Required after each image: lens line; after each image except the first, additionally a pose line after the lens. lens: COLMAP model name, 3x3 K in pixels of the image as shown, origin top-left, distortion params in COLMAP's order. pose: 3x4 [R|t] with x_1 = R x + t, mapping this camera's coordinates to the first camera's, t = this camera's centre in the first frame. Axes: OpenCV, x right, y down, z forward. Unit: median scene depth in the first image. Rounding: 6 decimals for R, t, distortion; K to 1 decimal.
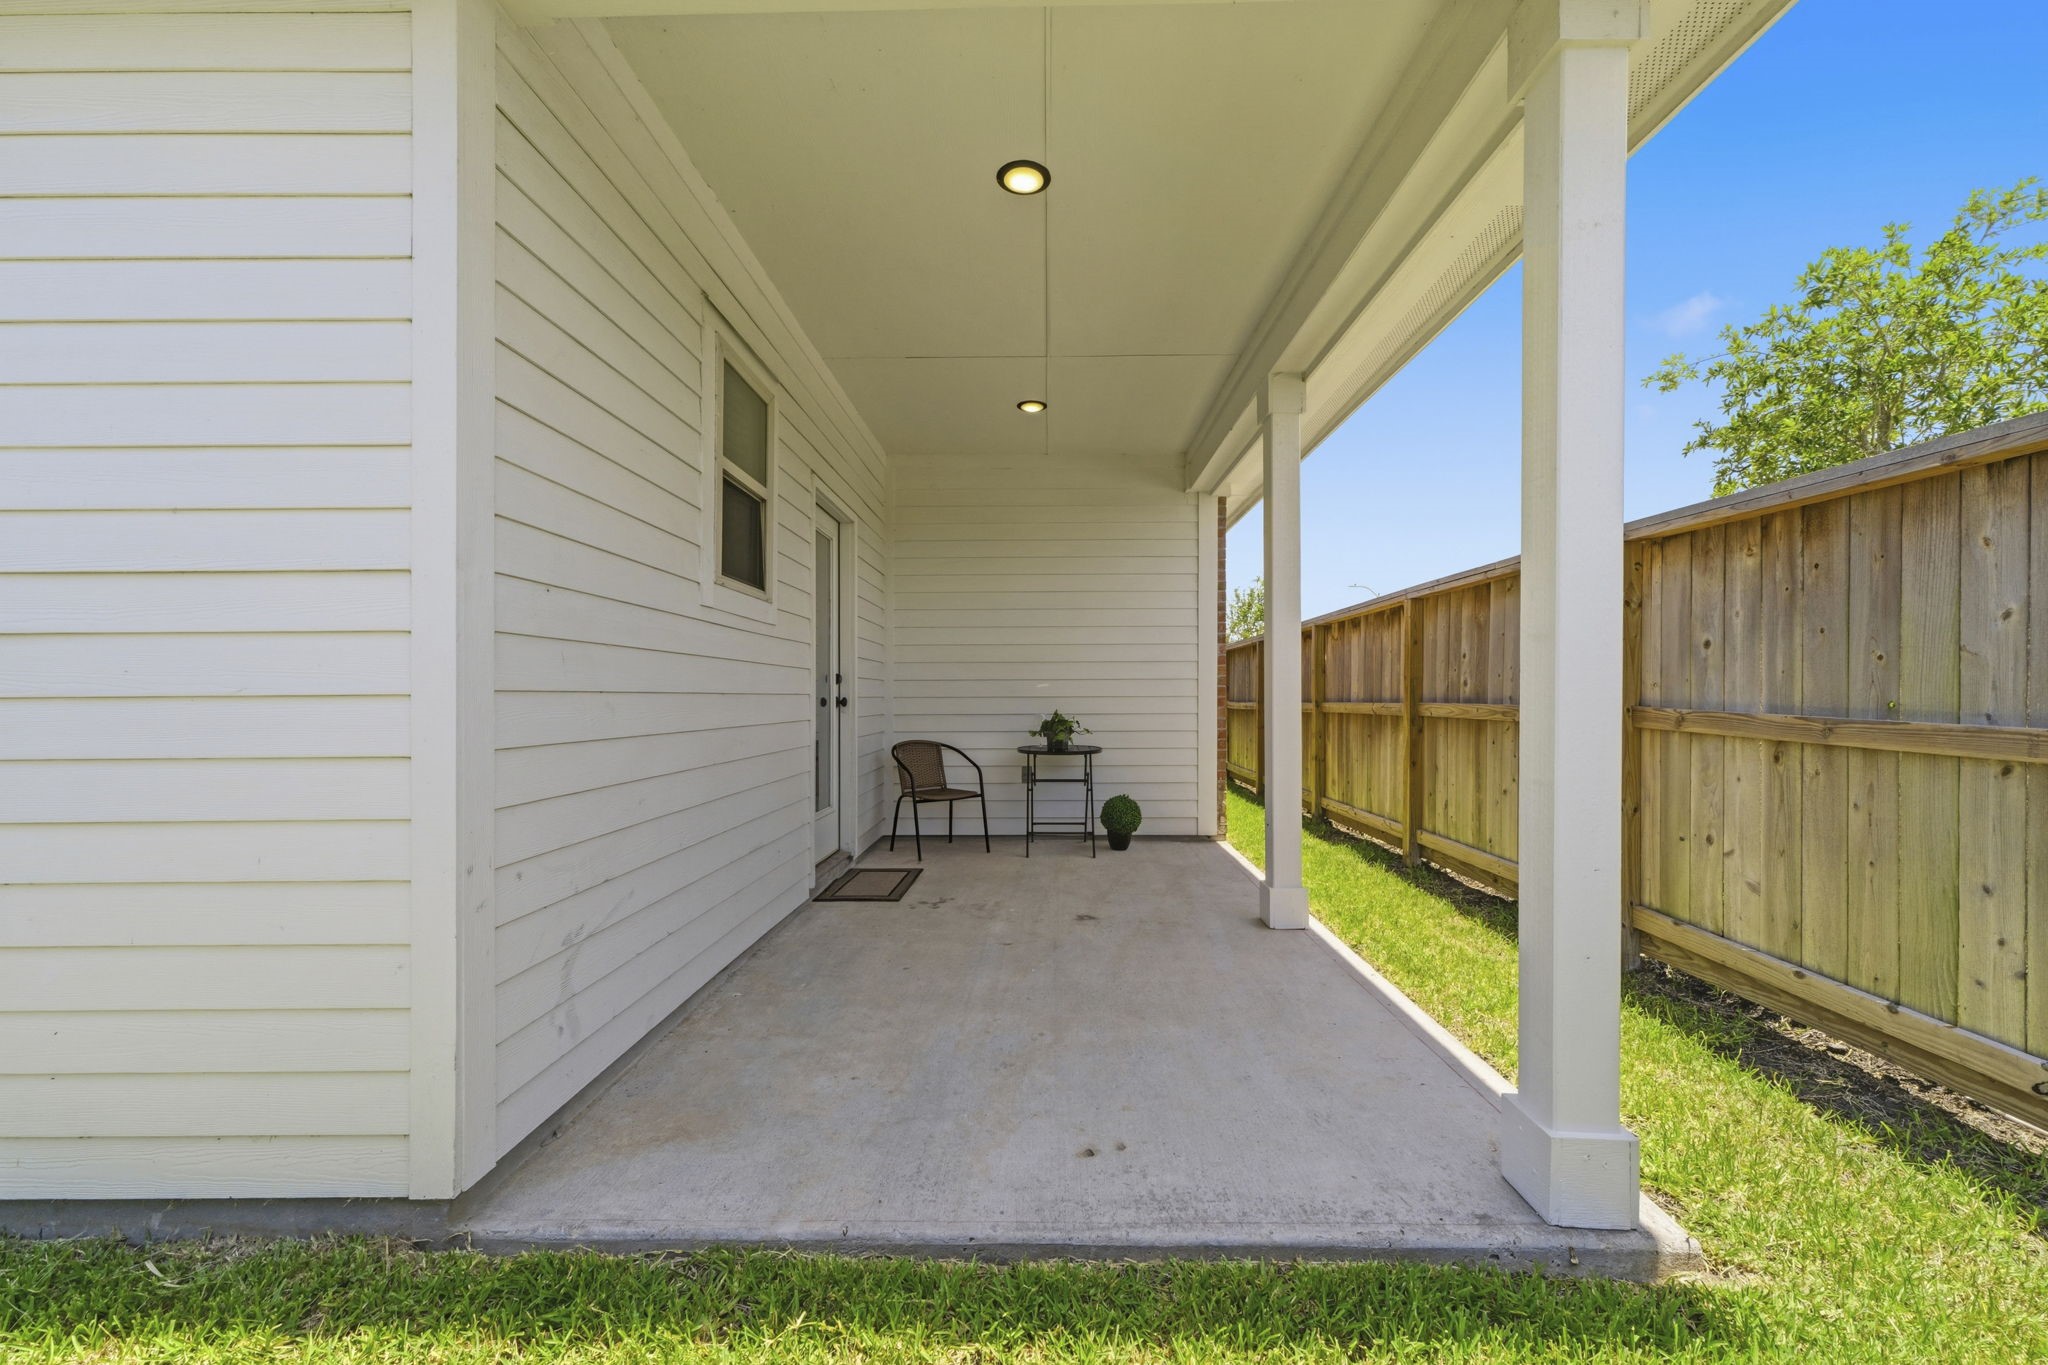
lens RADIAL K [[791.0, 0, 1034.7], [0, 791.0, 695.9], [0, 0, 1]] dist [0.000045, -0.000076]
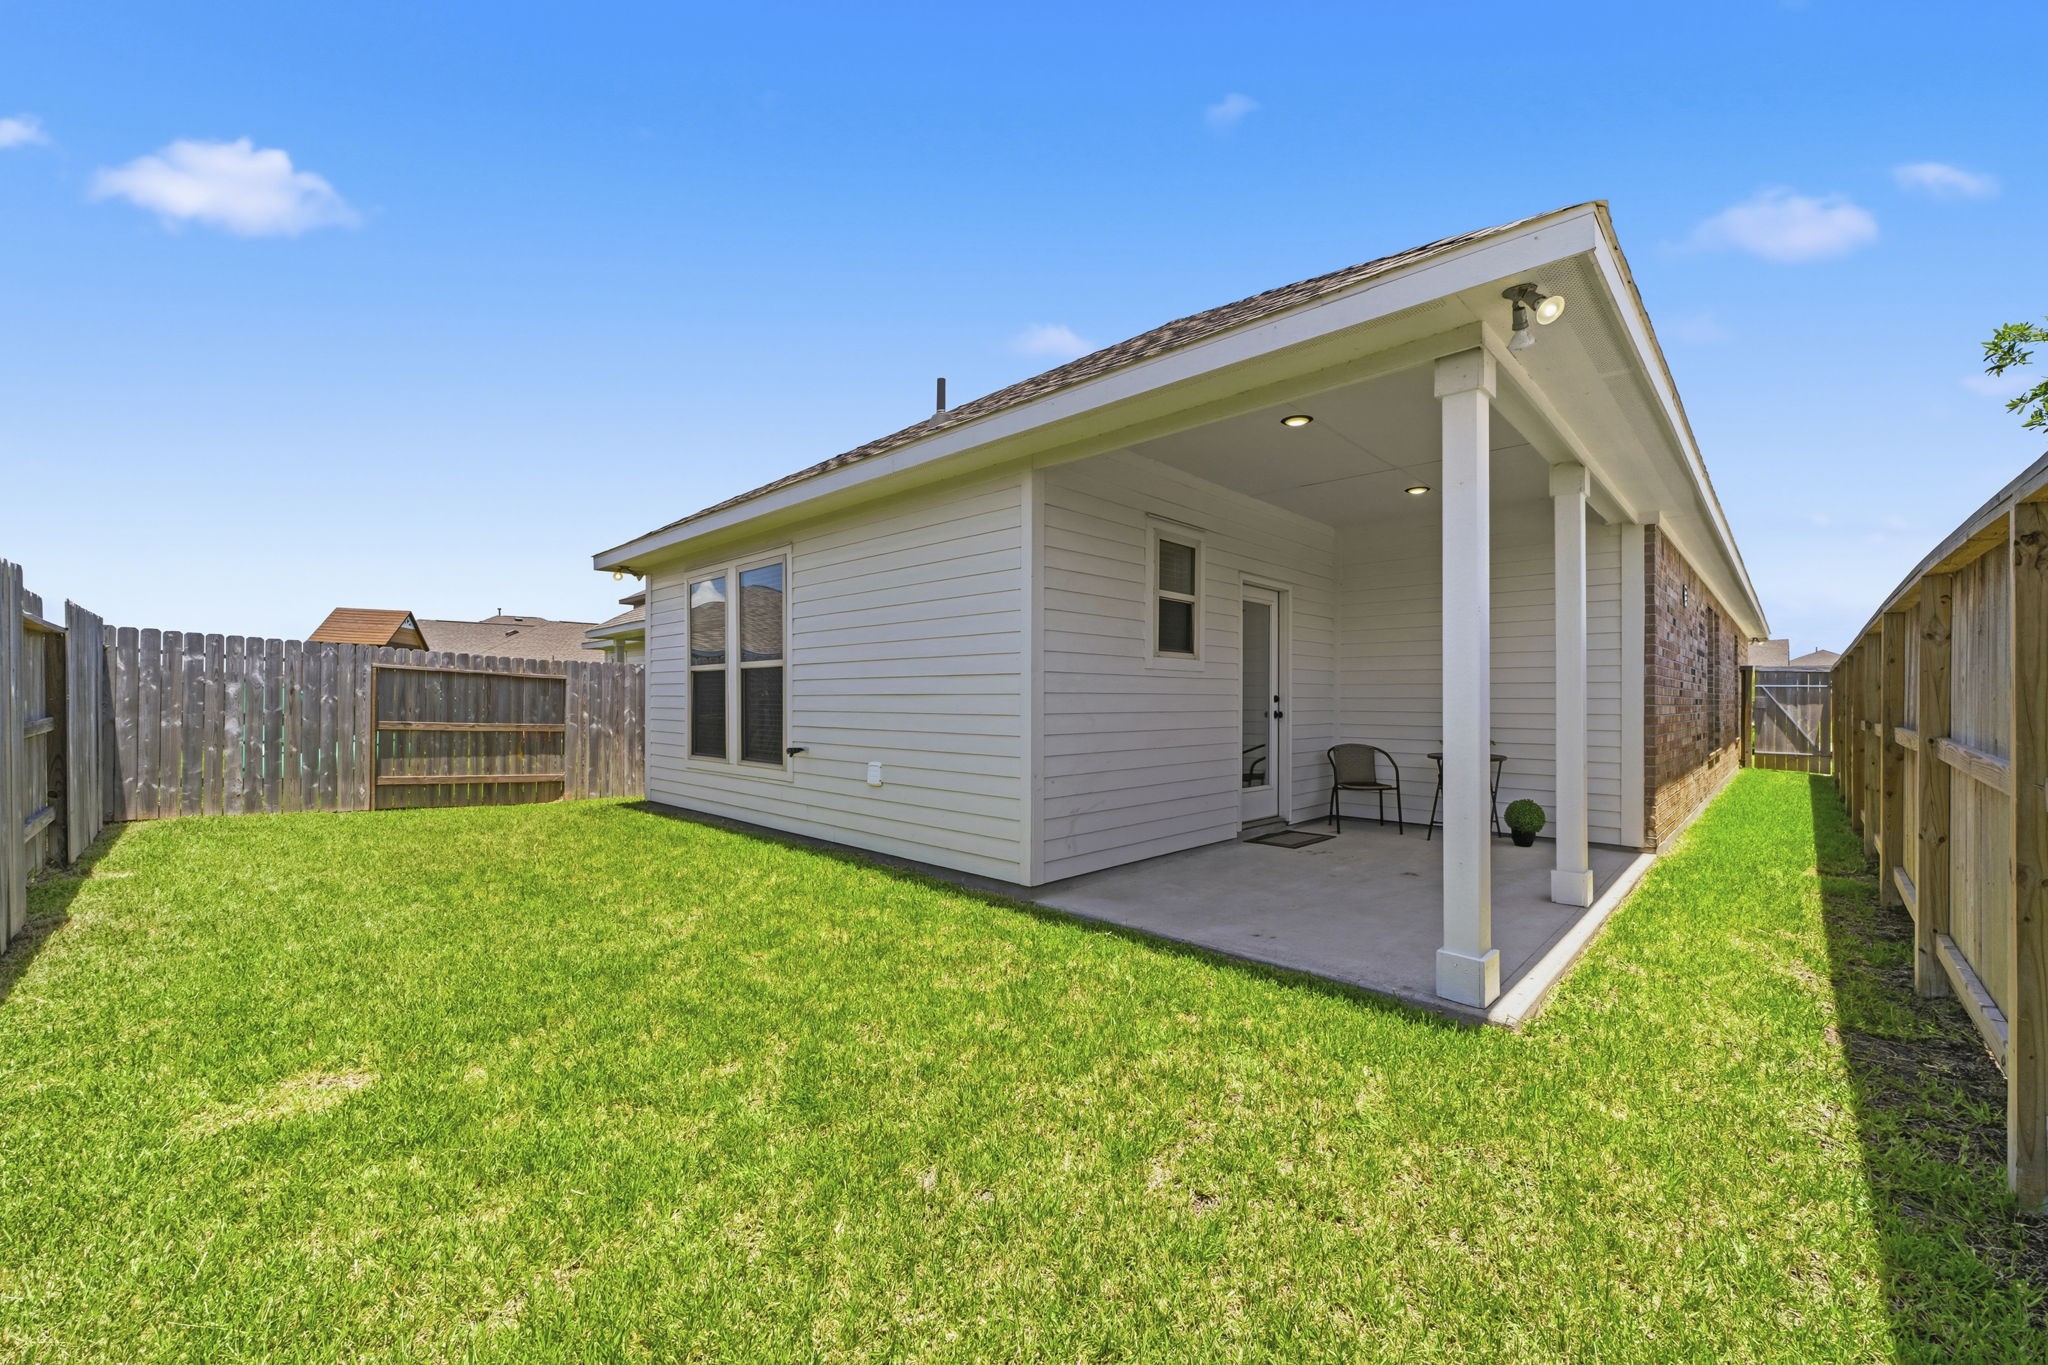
lens RADIAL K [[791.0, 0, 1034.7], [0, 791.0, 695.9], [0, 0, 1]] dist [0.000045, -0.000076]
pose [[0.730888, 0.003627, -0.682488, 0.571221], [-0.005742, 0.999983, -0.000835, -0.031256], [0.682473, 0.004529, 0.730897, -0.506315]]
